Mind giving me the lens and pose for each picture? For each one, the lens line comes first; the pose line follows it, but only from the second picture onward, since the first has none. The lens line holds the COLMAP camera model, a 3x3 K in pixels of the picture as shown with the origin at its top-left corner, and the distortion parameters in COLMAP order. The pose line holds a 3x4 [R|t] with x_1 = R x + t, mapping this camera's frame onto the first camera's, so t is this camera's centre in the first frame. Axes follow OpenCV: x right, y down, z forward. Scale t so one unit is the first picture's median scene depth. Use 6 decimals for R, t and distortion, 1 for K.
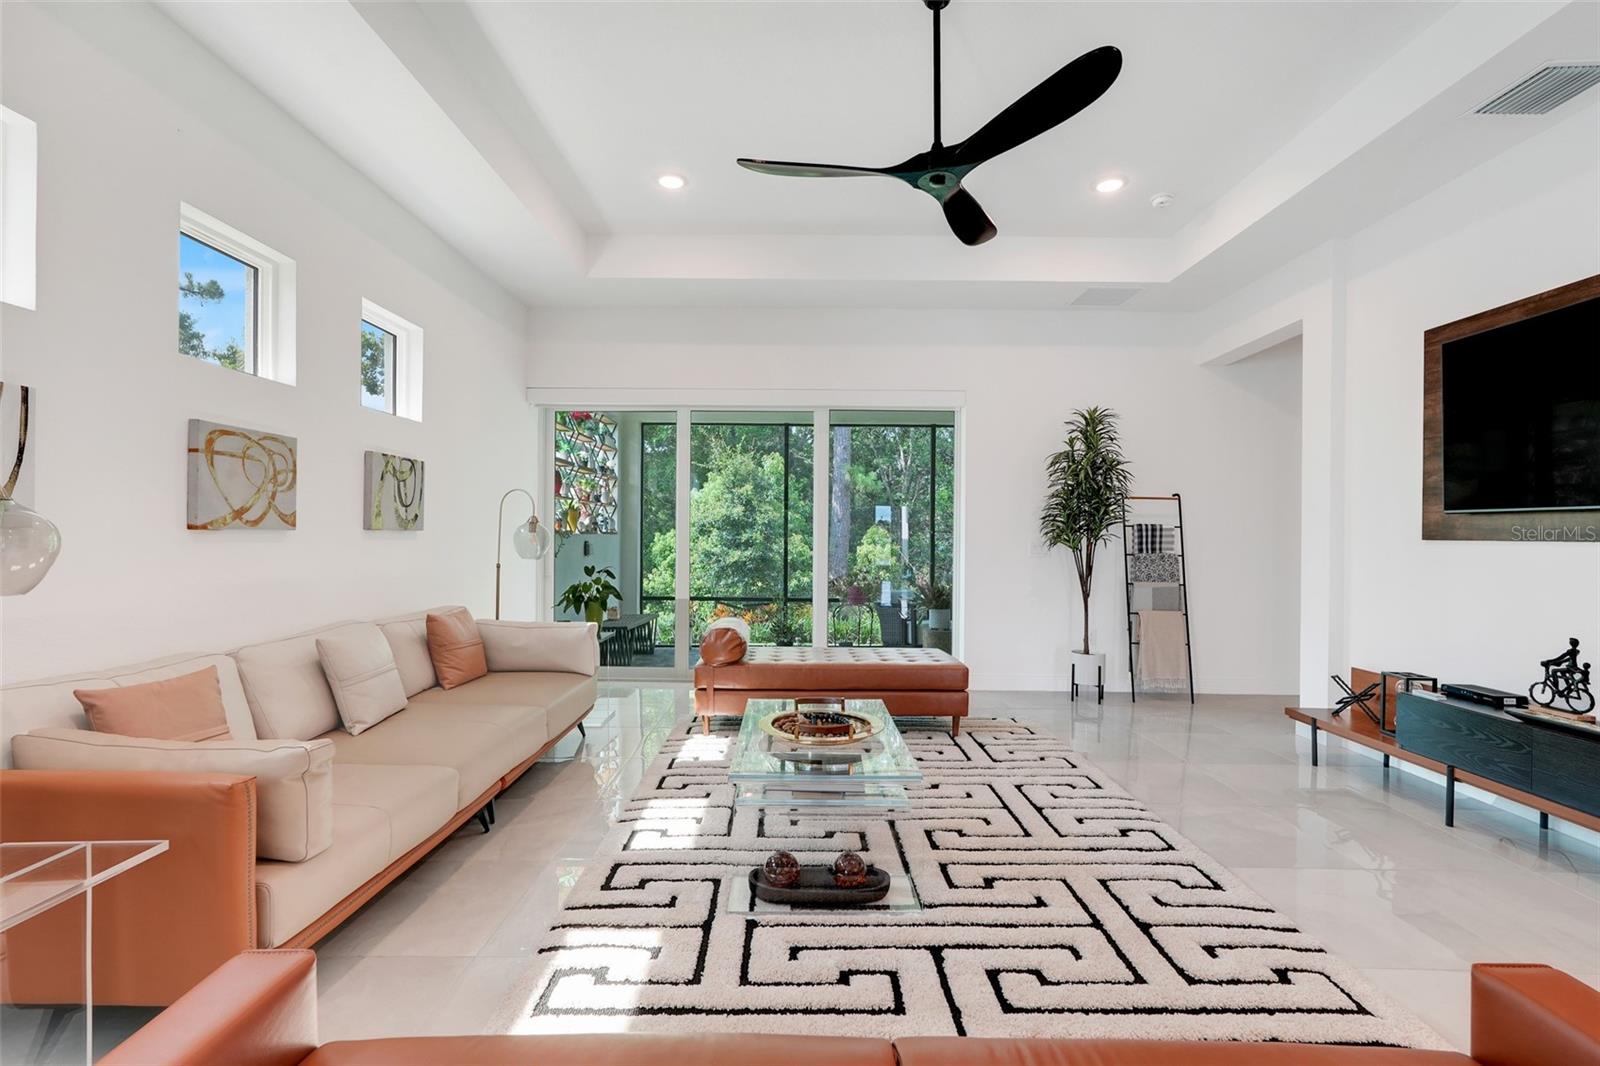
lens RADIAL K [[702.9, 0, 797.4], [0, 702.9, 541.0], [0, 0, 1]] dist [-0.009807, 0.003831]
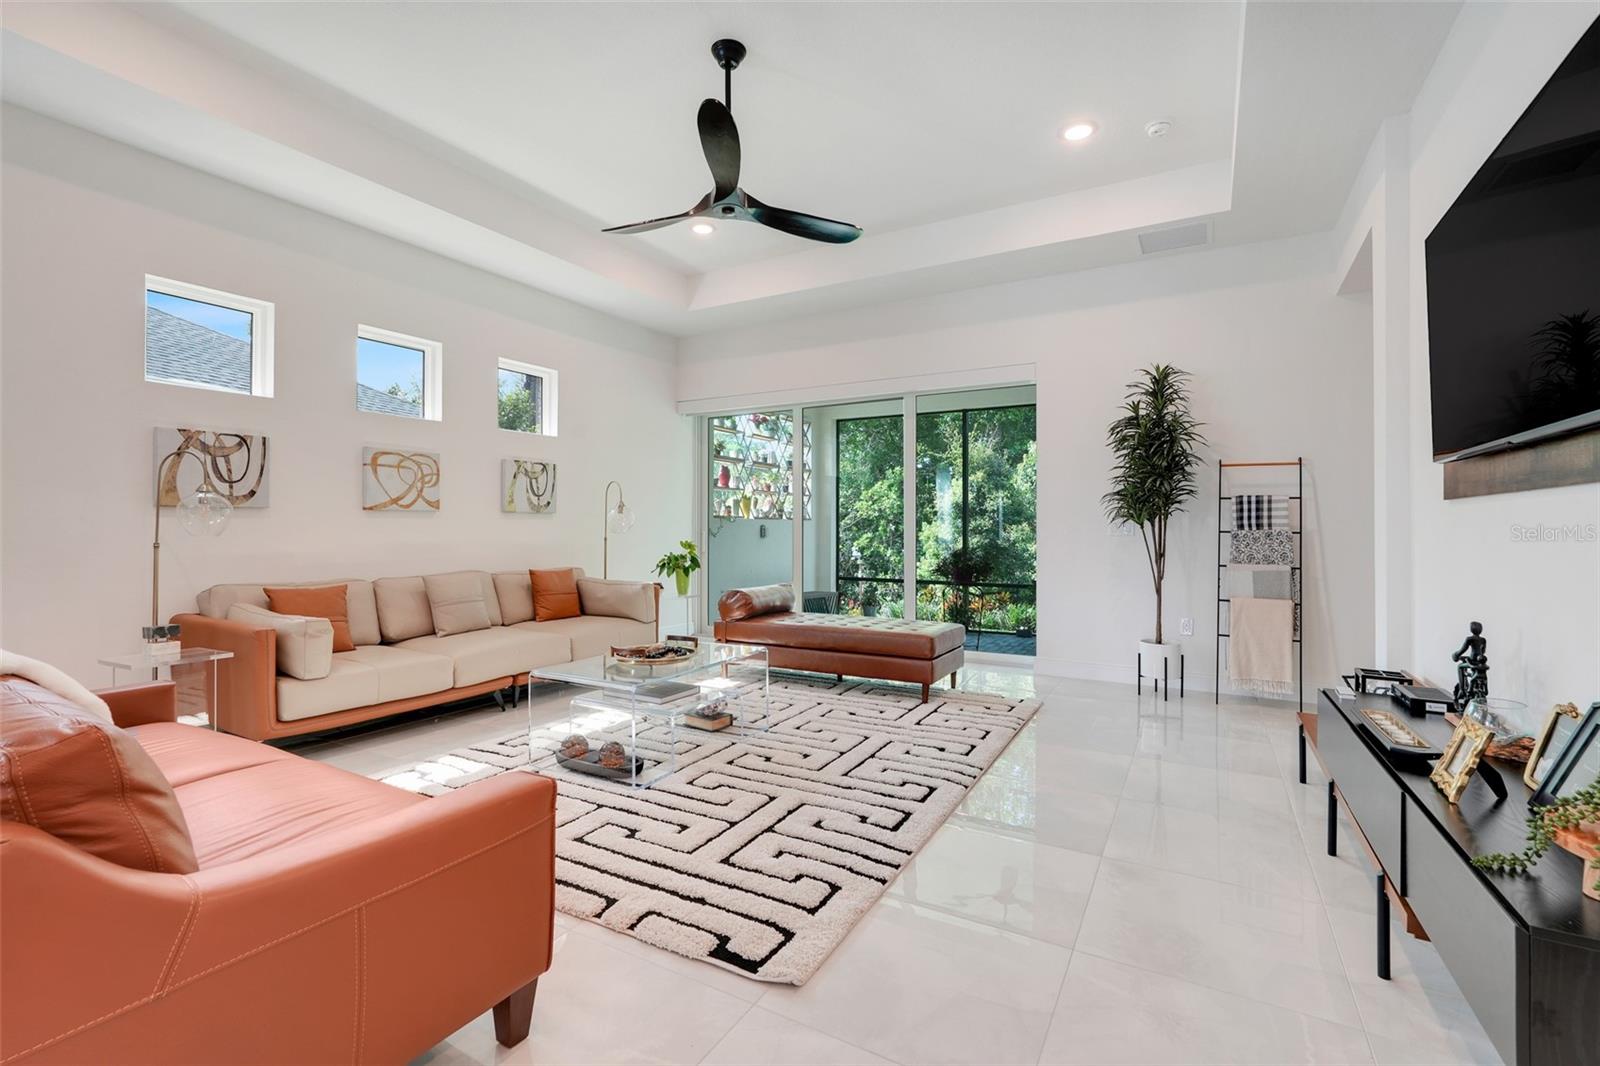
lens RADIAL K [[702.9, 0, 794.6], [0, 702.9, 532.2], [0, 0, 1]] dist [-0.009807, 0.003831]
pose [[0.871682, -0.003946, -0.490056, 0.661150], [0.001696, 0.999986, -0.005035, 0.035558], [0.490069, 0.003558, 0.871676, 0.002859]]
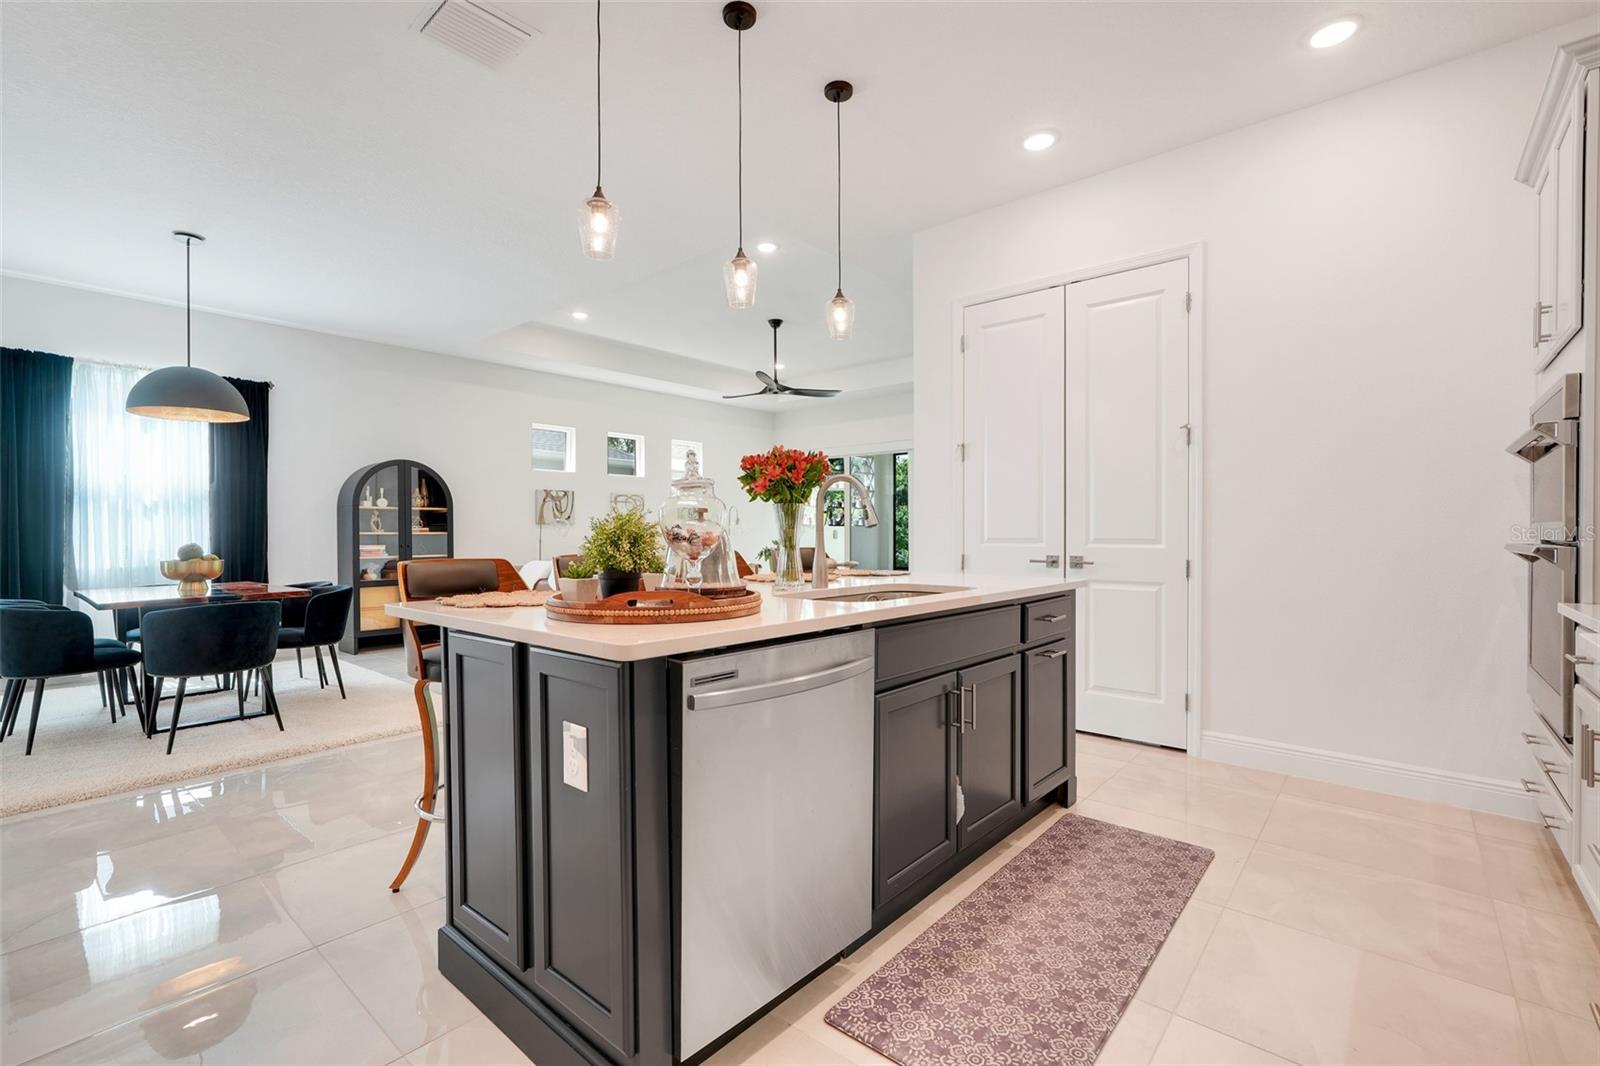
lens RADIAL K [[702.9, 0, 796.4], [0, 702.9, 537.1], [0, 0, 1]] dist [-0.009807, 0.003831]
pose [[0.758548, 0.000191, -0.651617, 1.517305], [0.001013, 0.999998, 0.001472, 0.031605], [0.651616, -0.001776, 0.758547, -0.756690]]
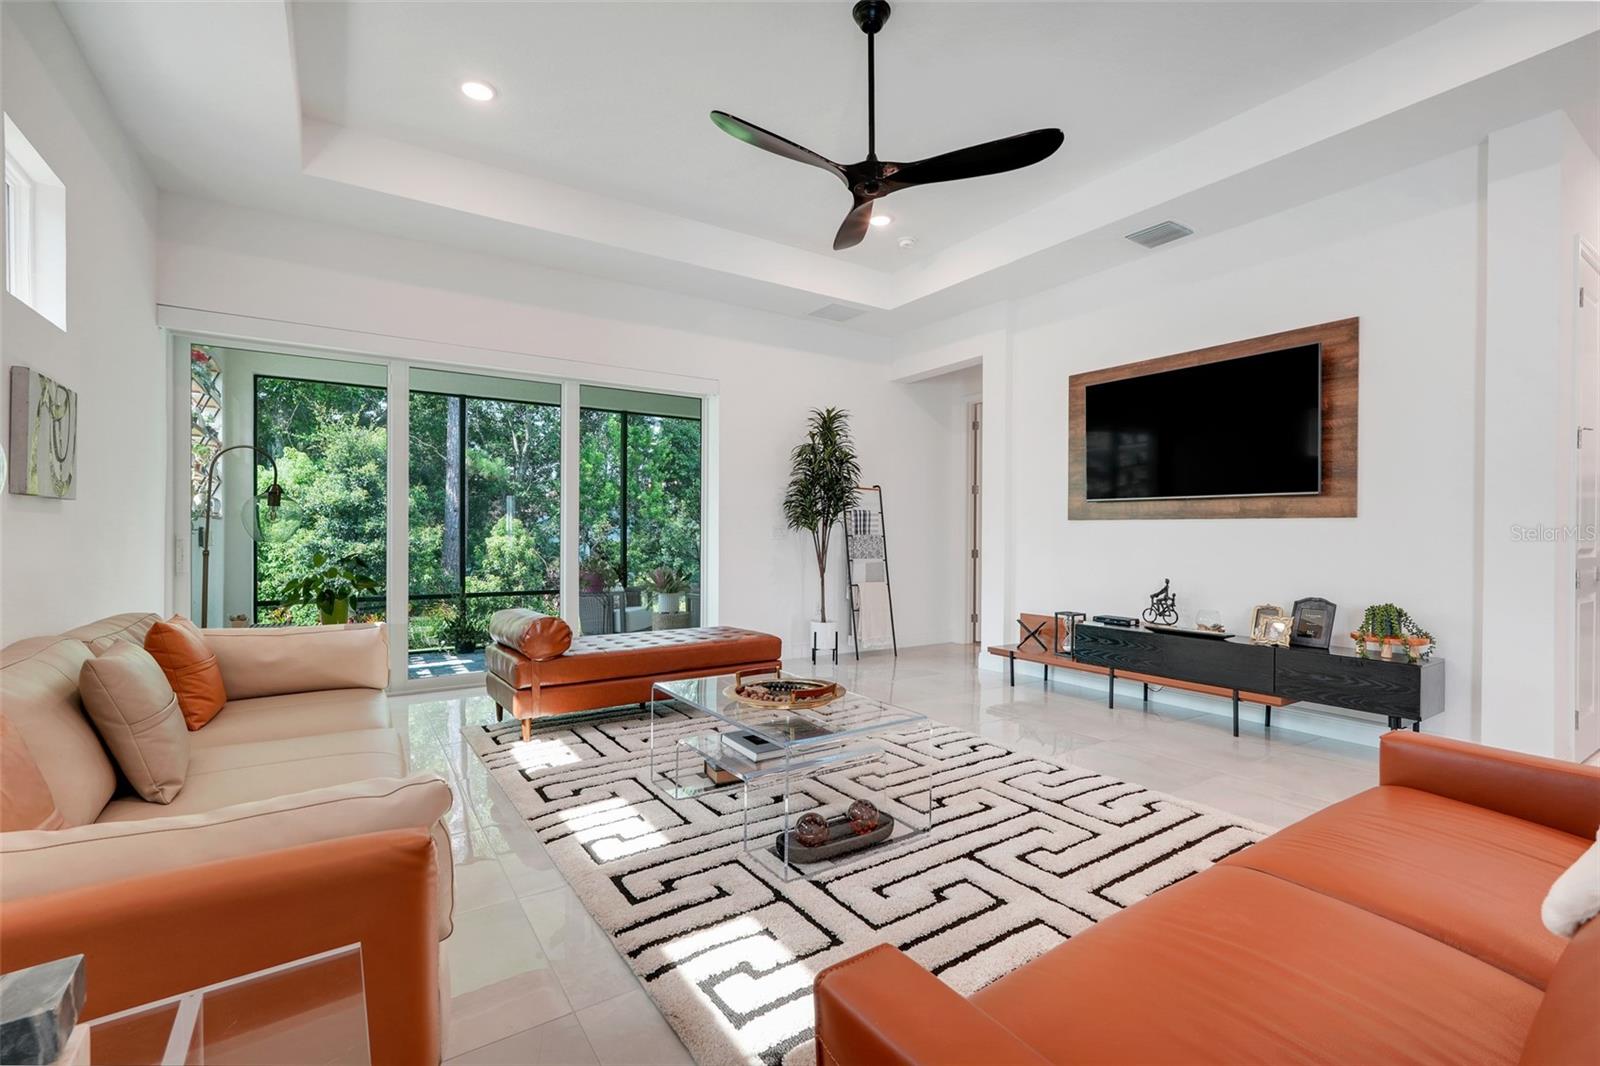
lens RADIAL K [[702.9, 0, 796.2], [0, 702.9, 538.5], [0, 0, 1]] dist [-0.009807, 0.003831]
pose [[0.832092, -0.008980, 0.554565, -0.386237], [0.006636, 0.999959, 0.006236, 0.024158], [-0.554598, -0.001509, 0.832117, 0.103956]]
